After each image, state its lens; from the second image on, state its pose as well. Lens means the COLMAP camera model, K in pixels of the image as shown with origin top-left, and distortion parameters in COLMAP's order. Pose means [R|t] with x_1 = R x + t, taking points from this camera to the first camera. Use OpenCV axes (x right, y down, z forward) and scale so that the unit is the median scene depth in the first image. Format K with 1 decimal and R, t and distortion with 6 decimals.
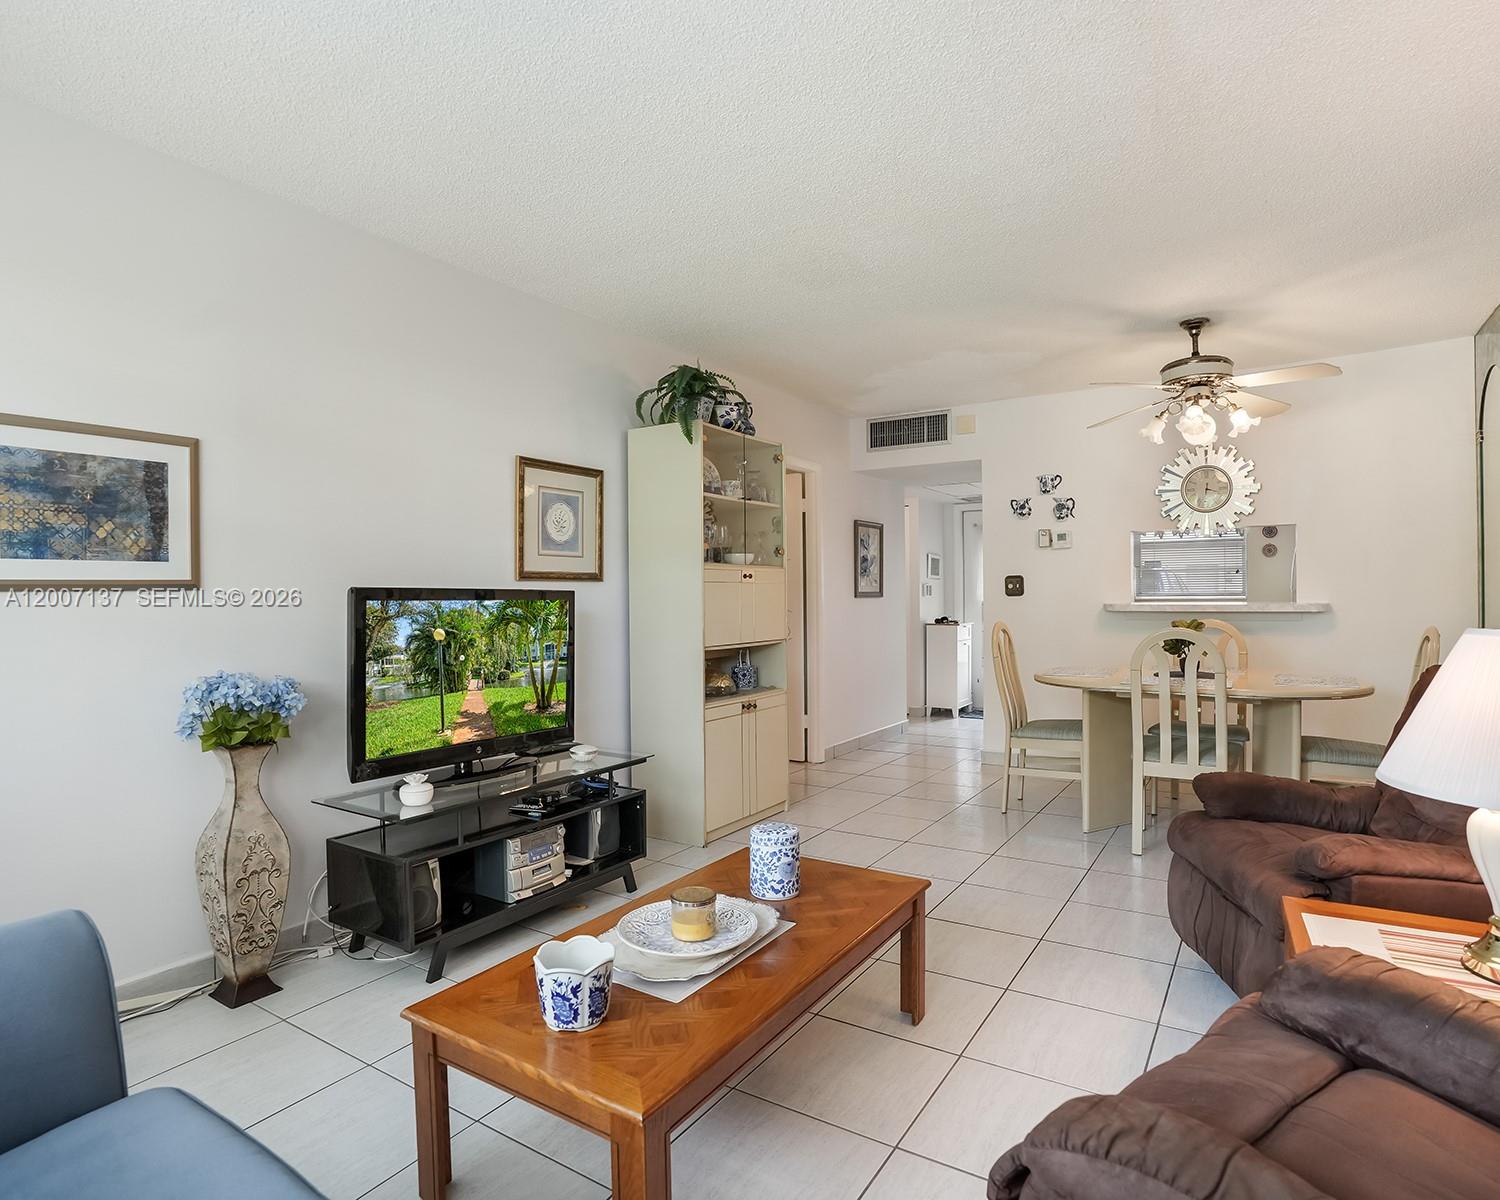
lens RADIAL K [[843.0, 0, 757.9], [0, 843.0, 595.4], [0, 0, 1]] dist [-0.044062, 0.019250]
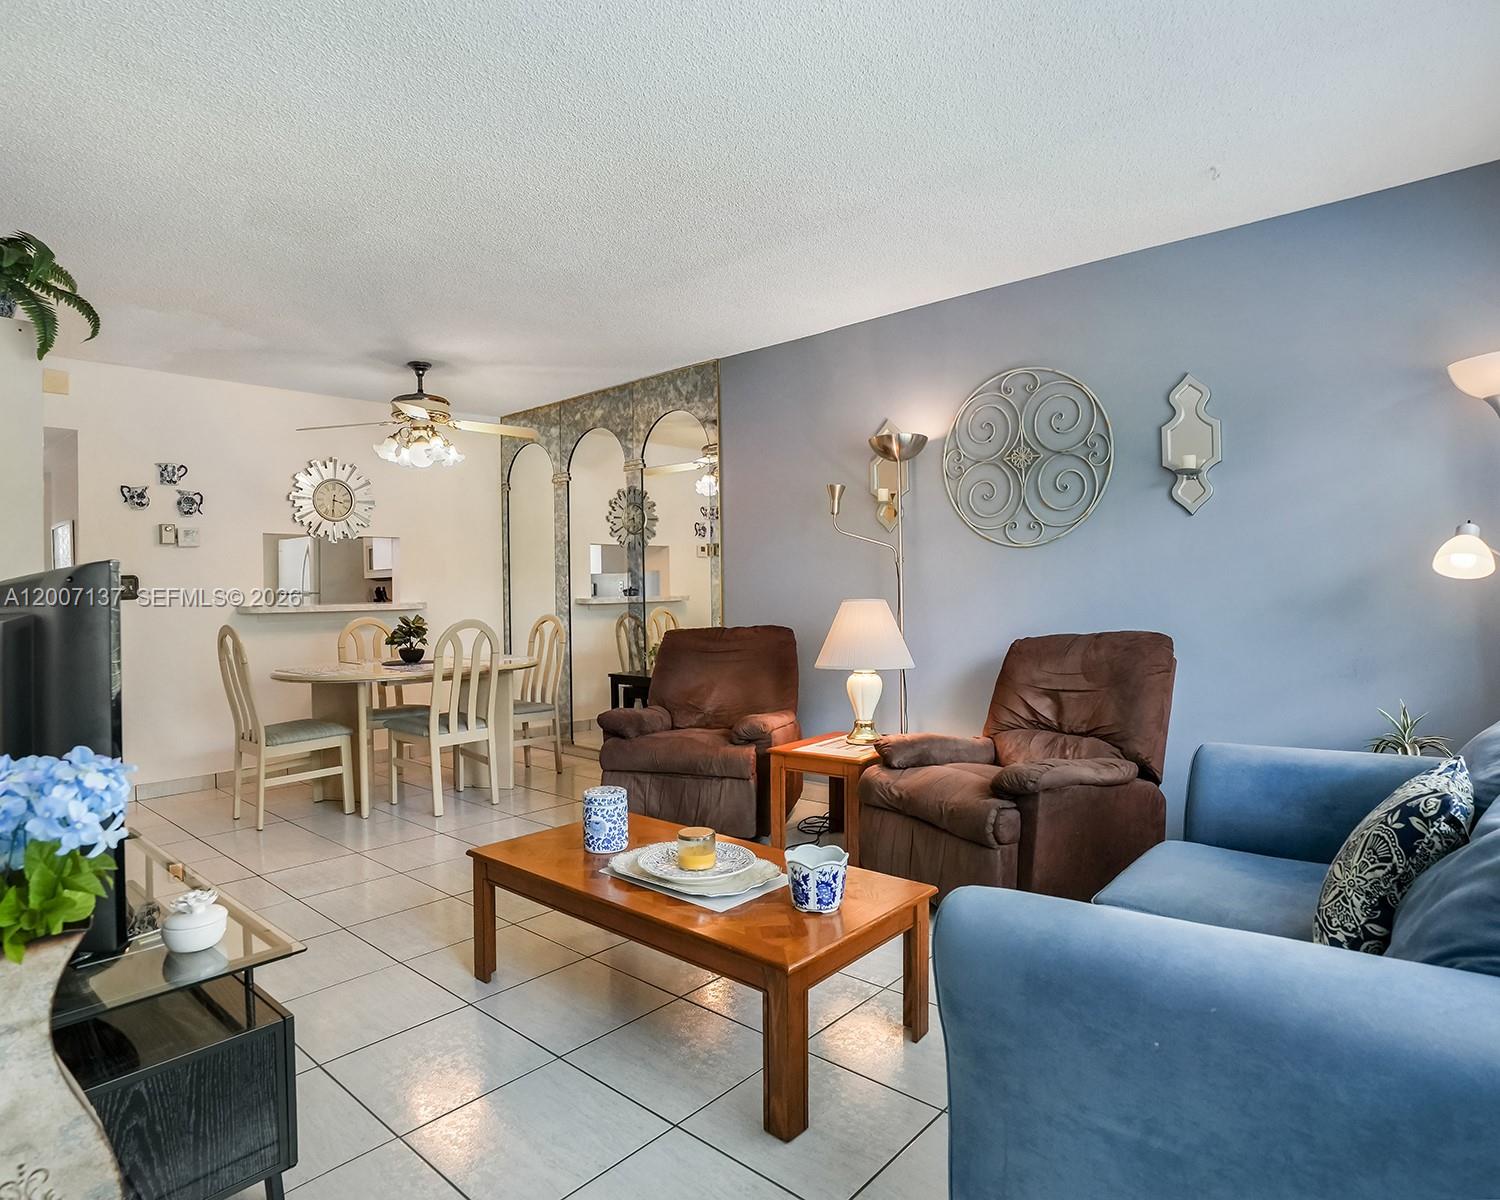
lens RADIAL K [[843.0, 0, 757.9], [0, 843.0, 595.4], [0, 0, 1]] dist [-0.044062, 0.019250]
pose [[0.176531, -0.001285, 0.984294, -0.497913], [0.016159, 0.999868, -0.001593, 0.009997], [-0.984162, 0.016186, 0.176528, 0.280869]]
